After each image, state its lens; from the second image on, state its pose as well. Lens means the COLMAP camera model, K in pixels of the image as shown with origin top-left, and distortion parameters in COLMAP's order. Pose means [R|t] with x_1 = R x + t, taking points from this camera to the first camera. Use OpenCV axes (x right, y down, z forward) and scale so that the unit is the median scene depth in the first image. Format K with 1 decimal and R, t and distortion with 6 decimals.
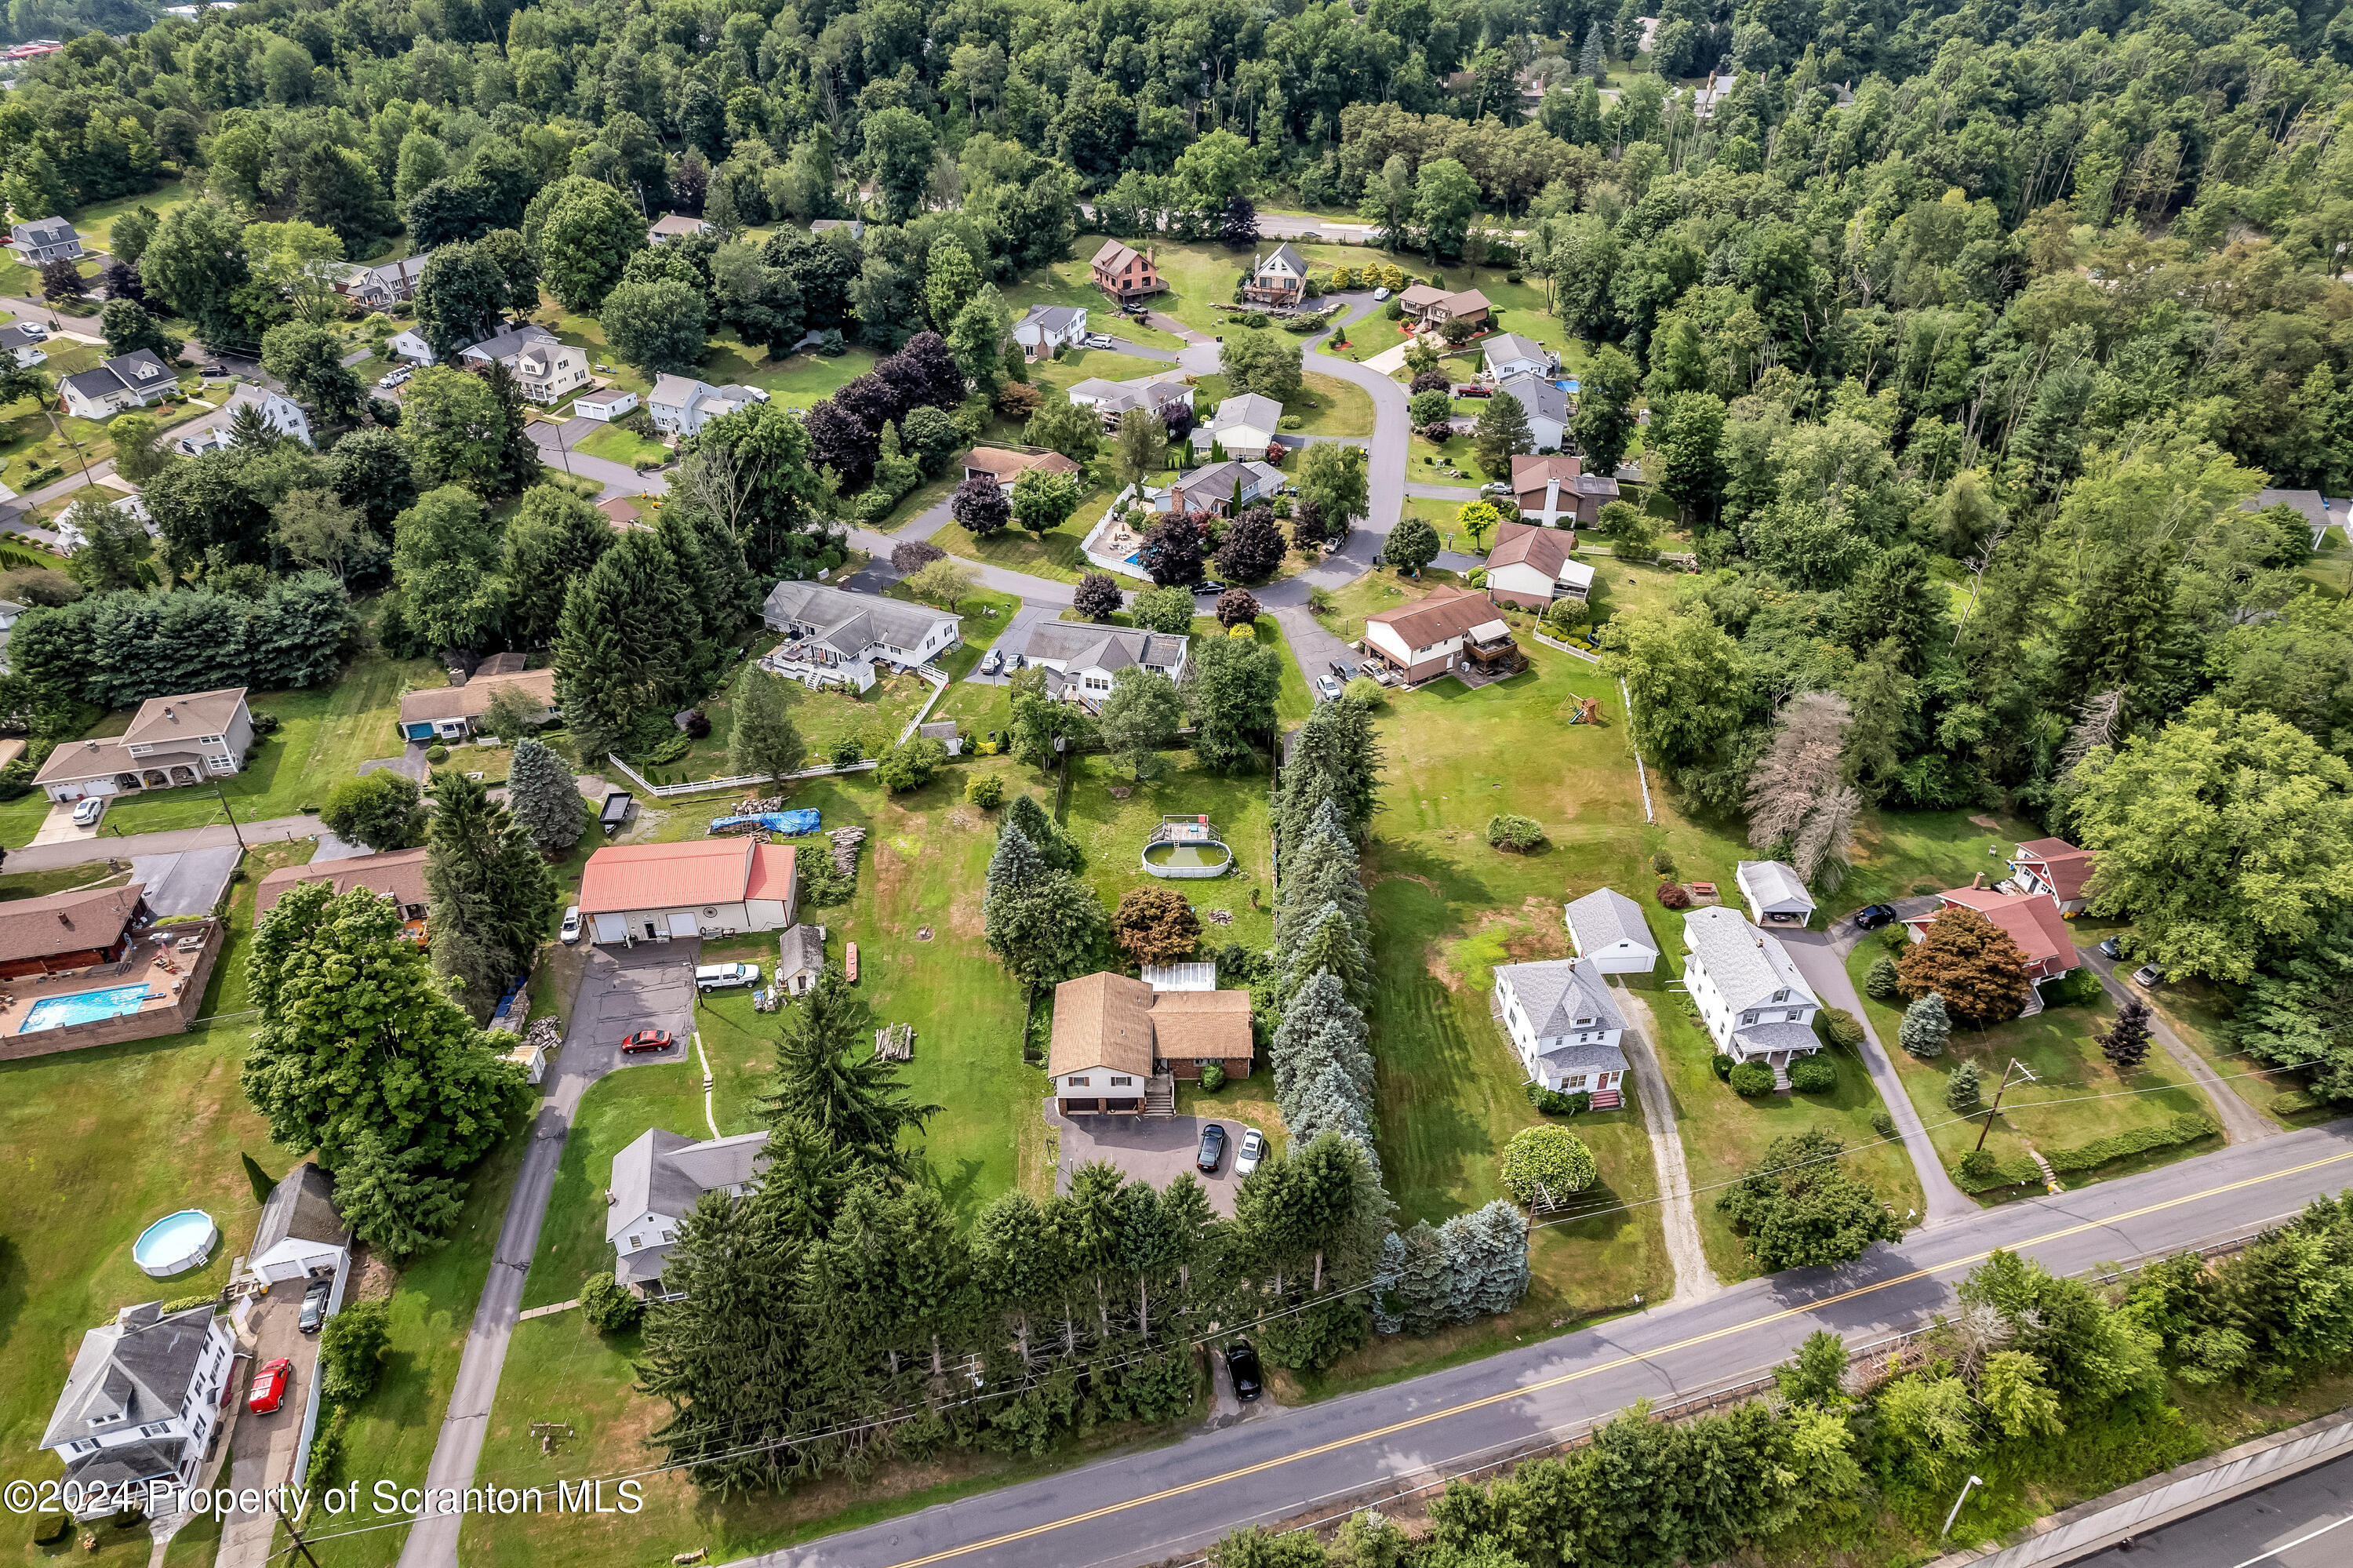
lens RADIAL K [[1498.9, 0, 1182.8], [0, 1498.9, 770.7], [0, 0, 1]] dist [-0.082376, 0.078919]
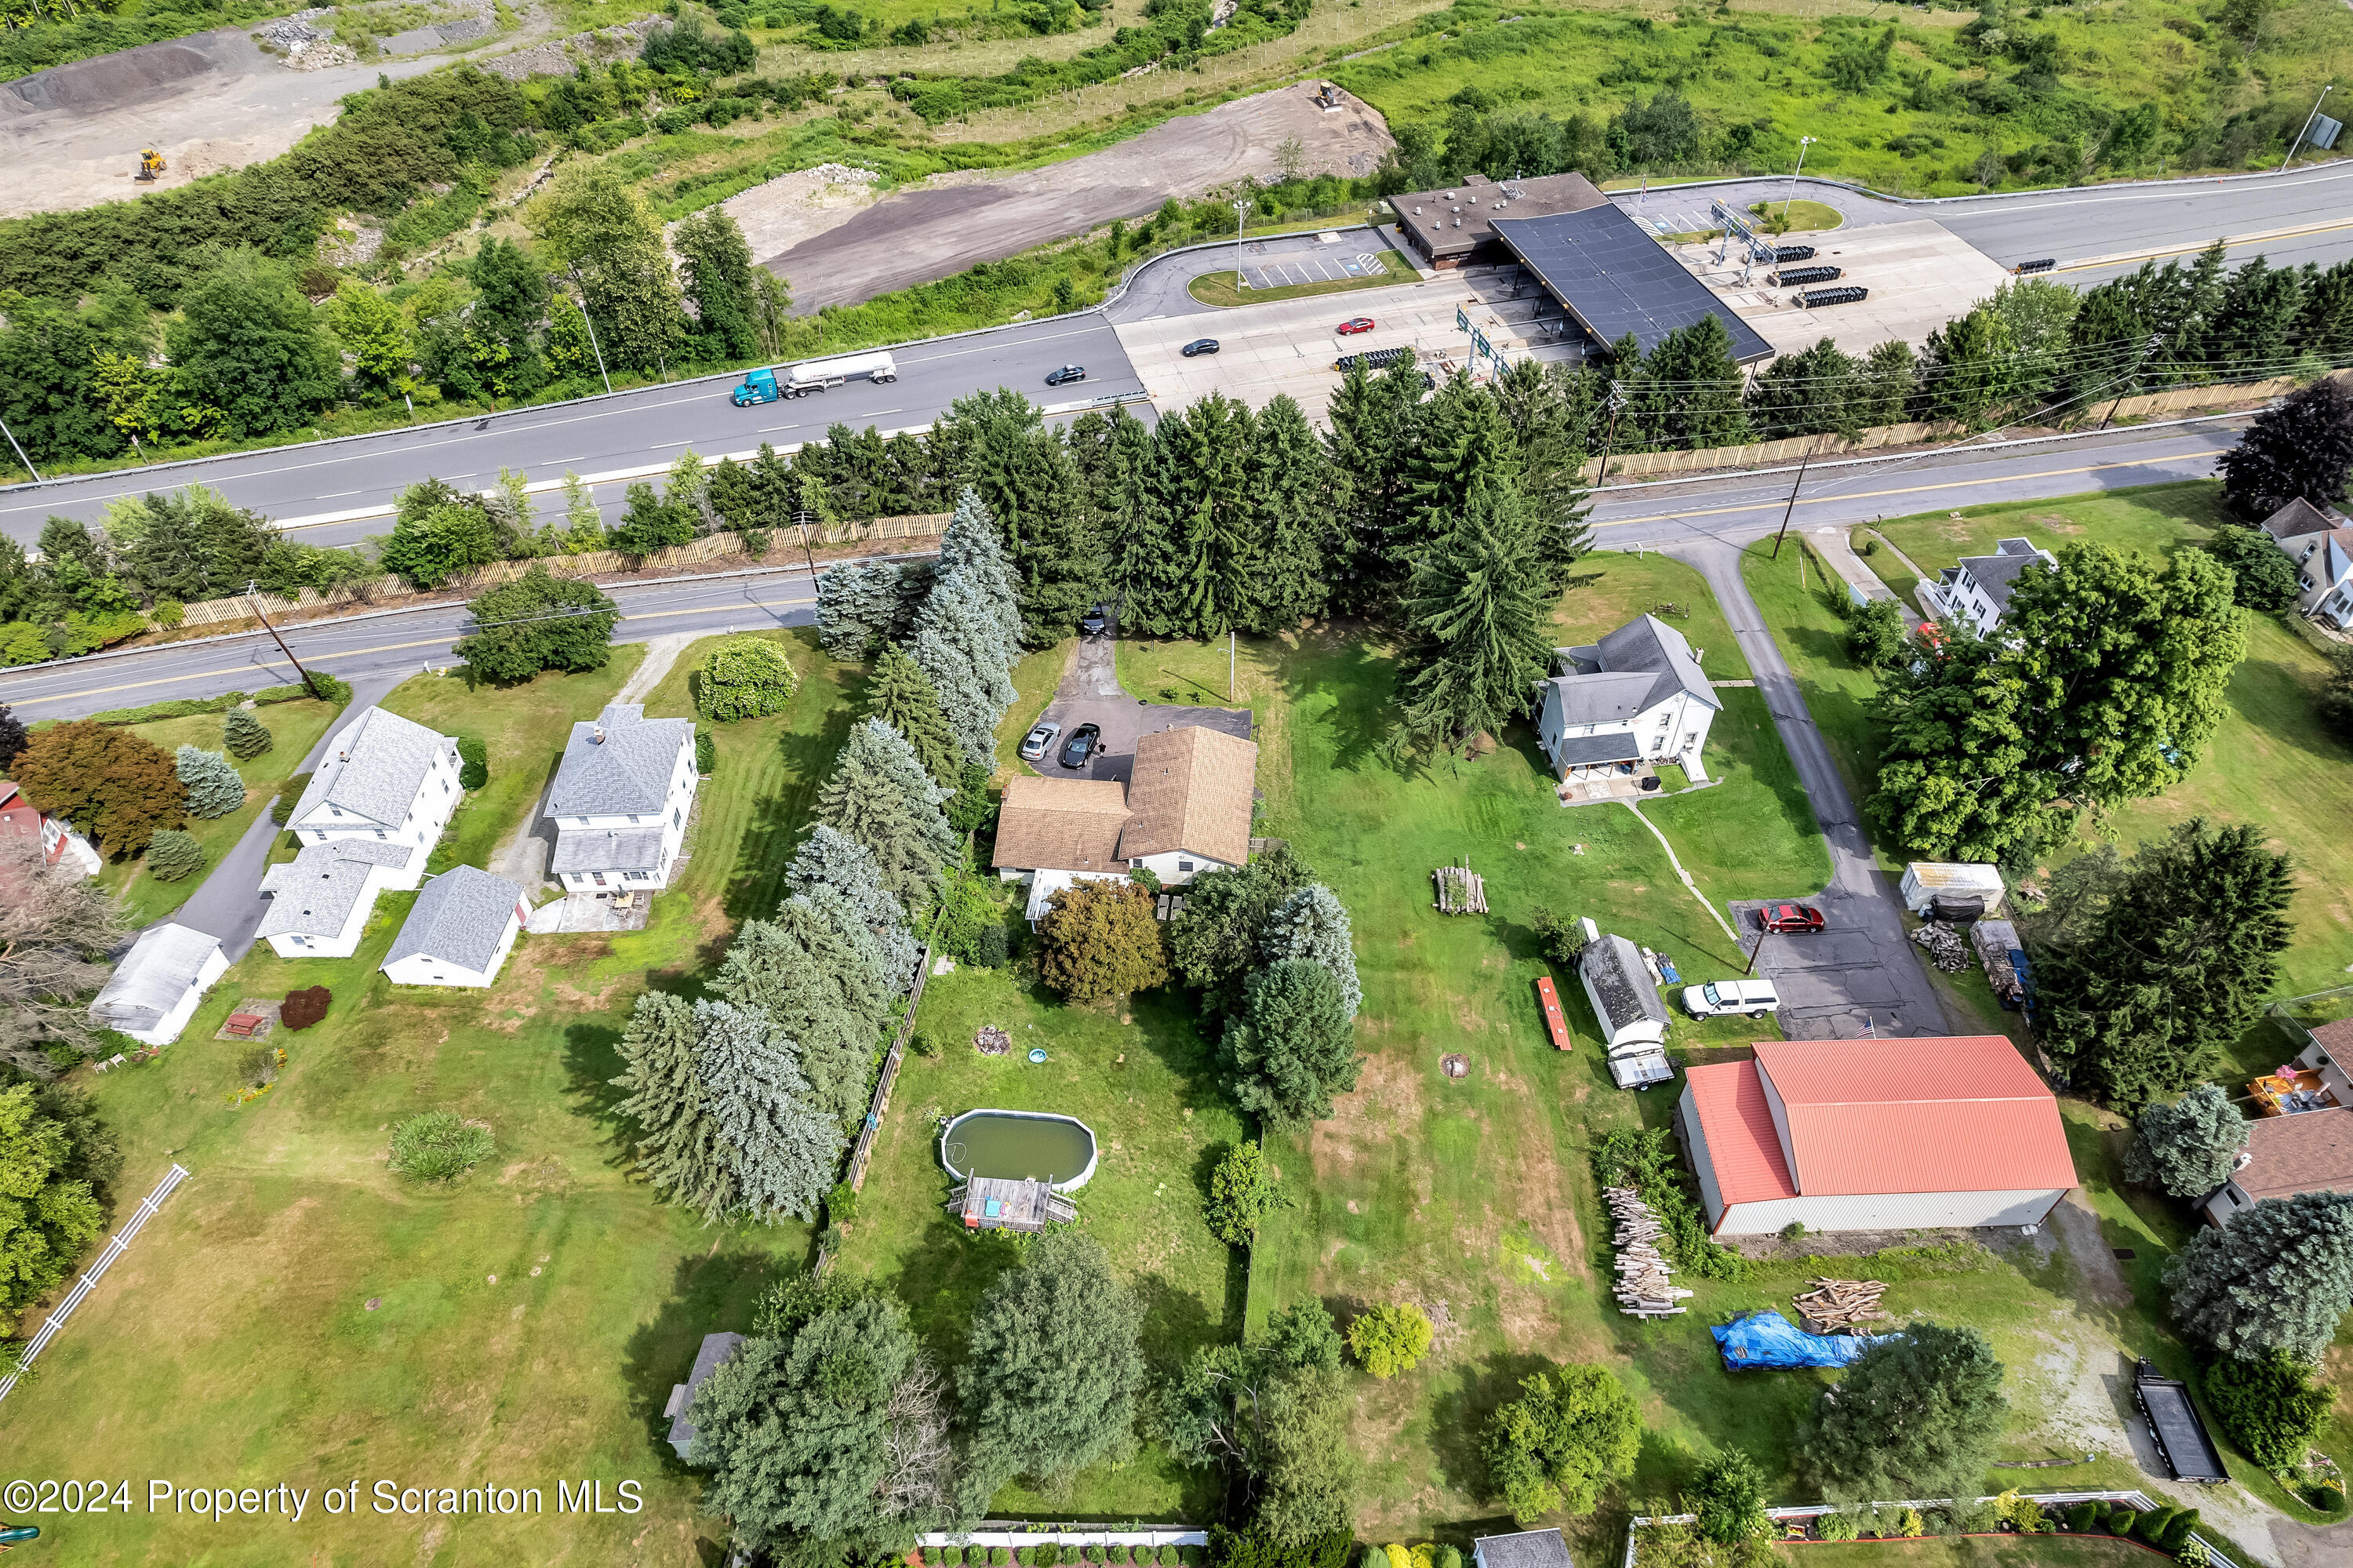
lens RADIAL K [[1554.3, 0, 1187.3], [0, 1554.3, 784.2], [0, 0, 1]] dist [-0.079706, 0.062100]
pose [[-0.994651, -0.063801, 0.081233, -0.082898], [0.067189, 0.197694, 0.977958, -0.452578], [-0.078454, 0.978185, -0.192350, 0.808682]]
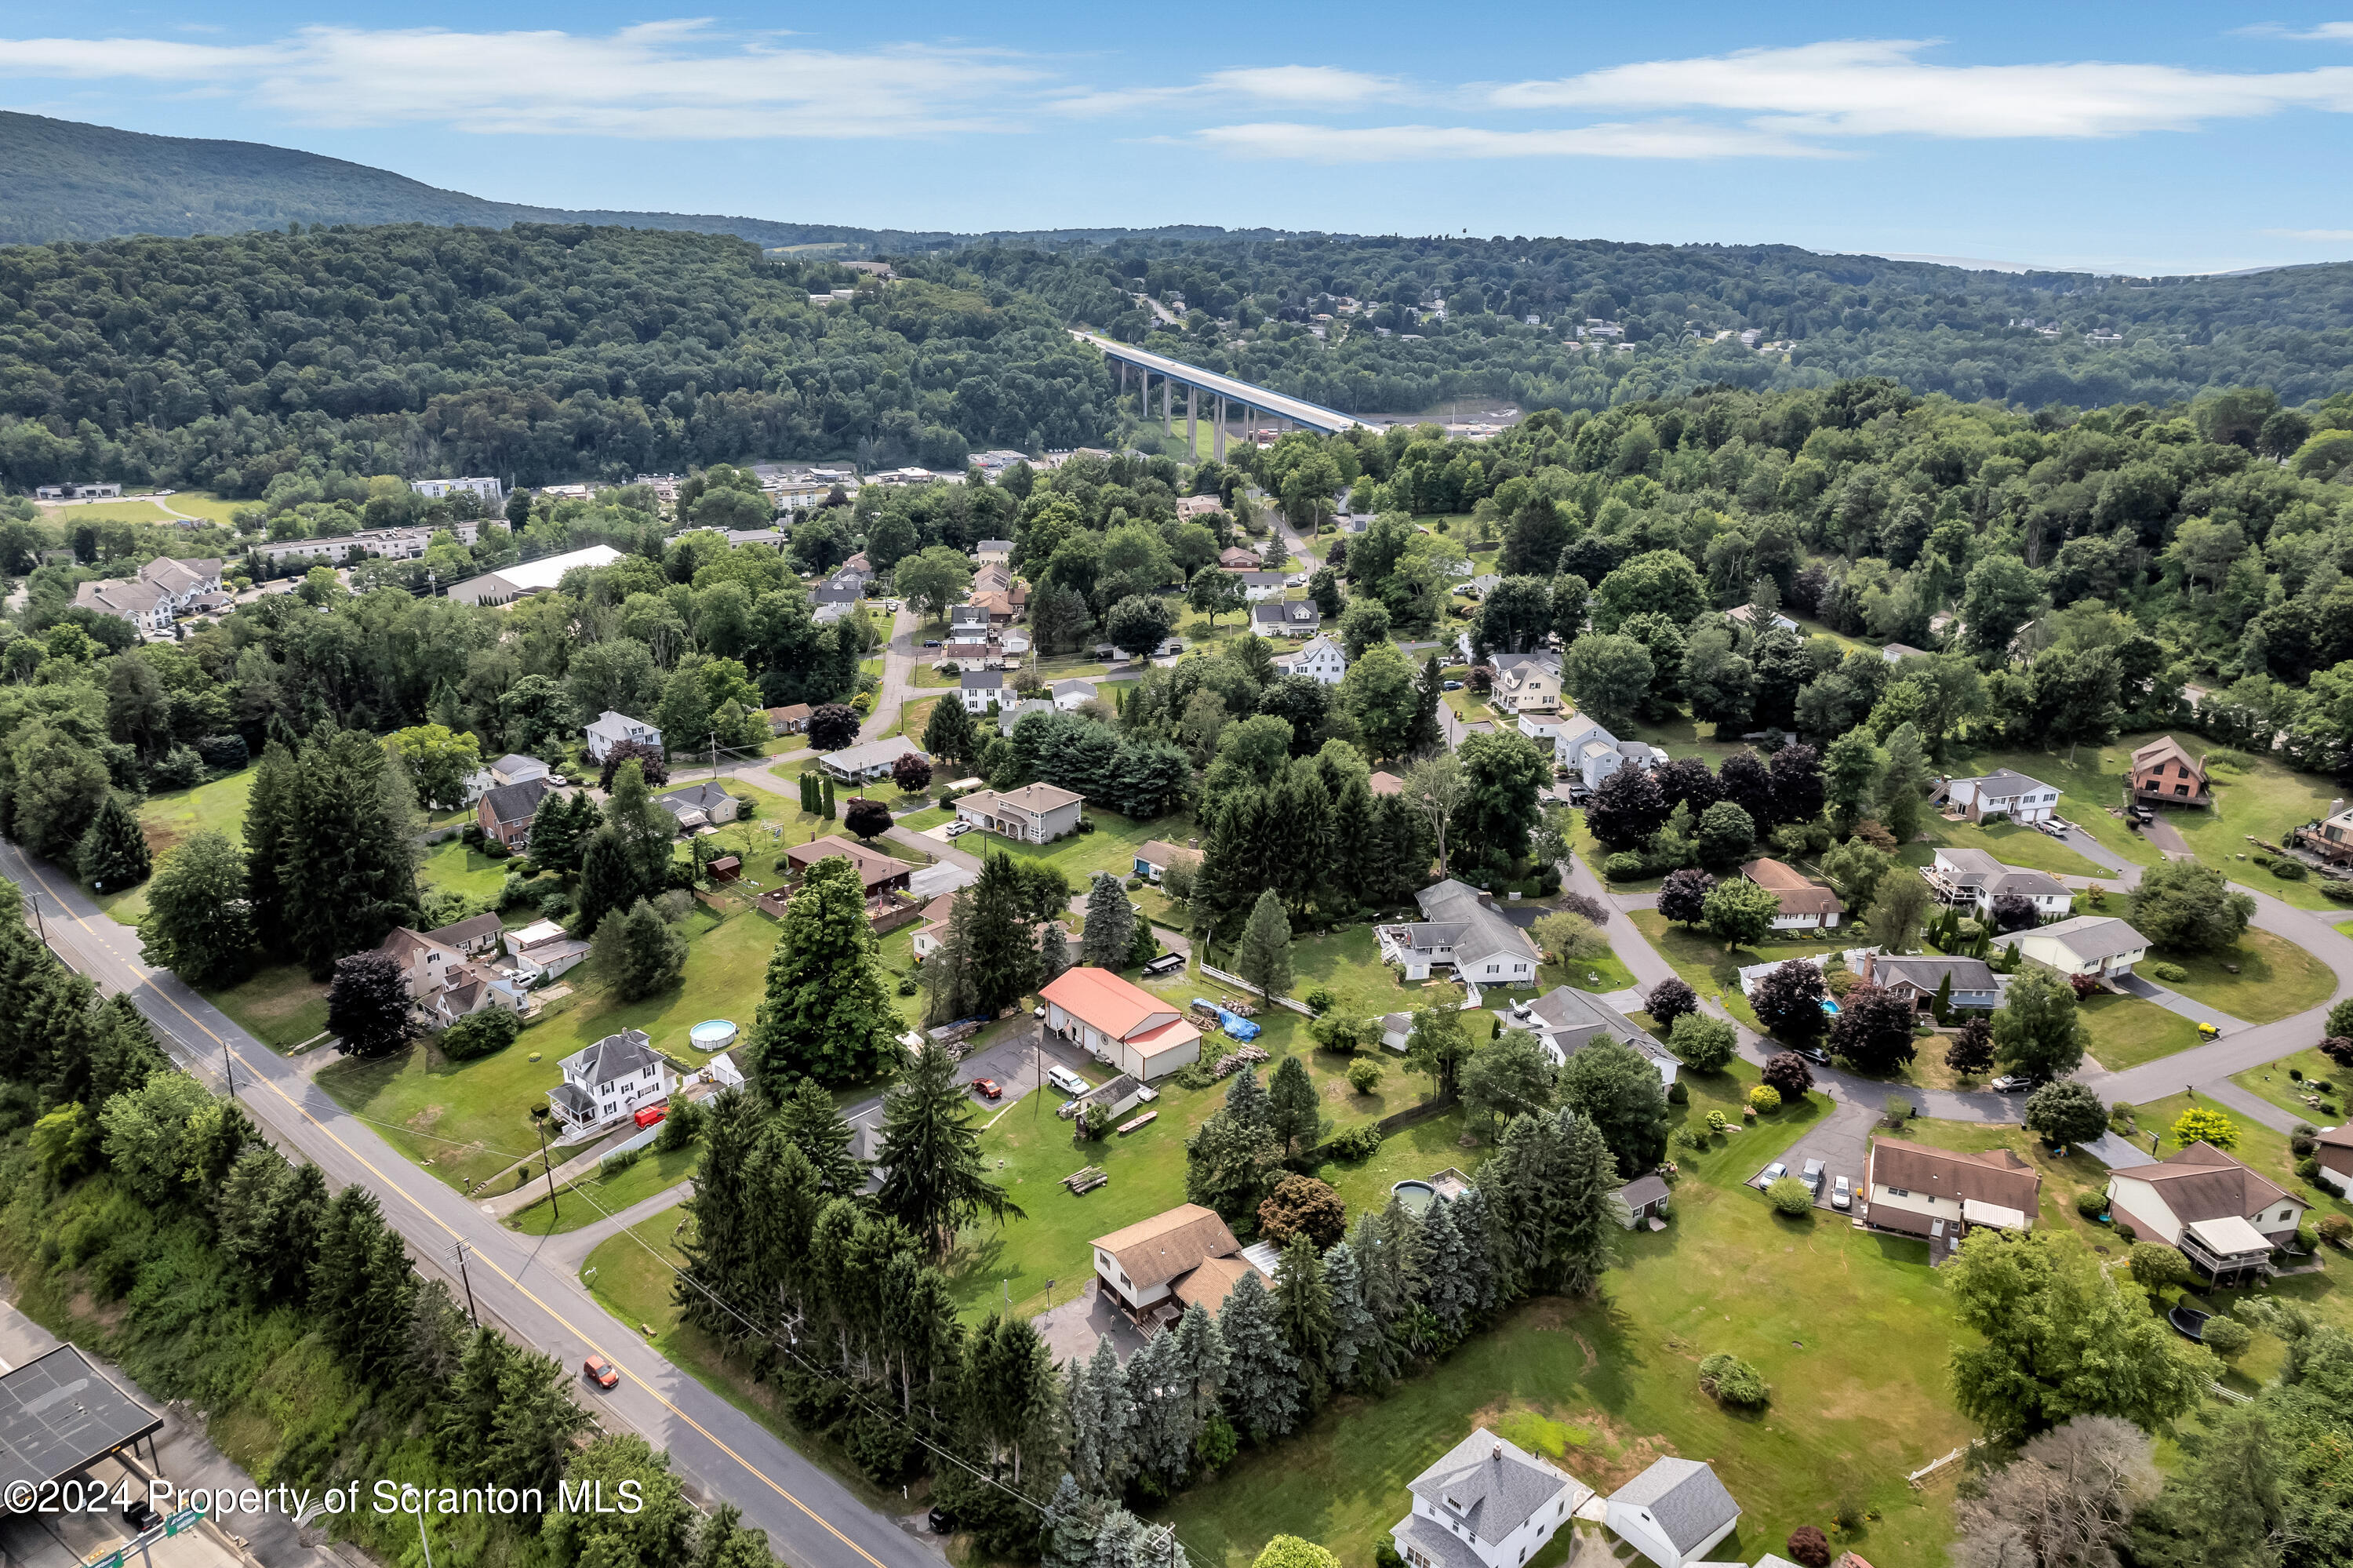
lens RADIAL K [[1554.3, 0, 1187.3], [0, 1554.3, 784.2], [0, 0, 1]] dist [-0.079706, 0.062100]
pose [[0.574892, 0.287106, -0.766205, 0.509364], [-0.471972, 0.881290, -0.023896, -0.073487], [0.668388, 0.375365, 0.642152, 0.110930]]
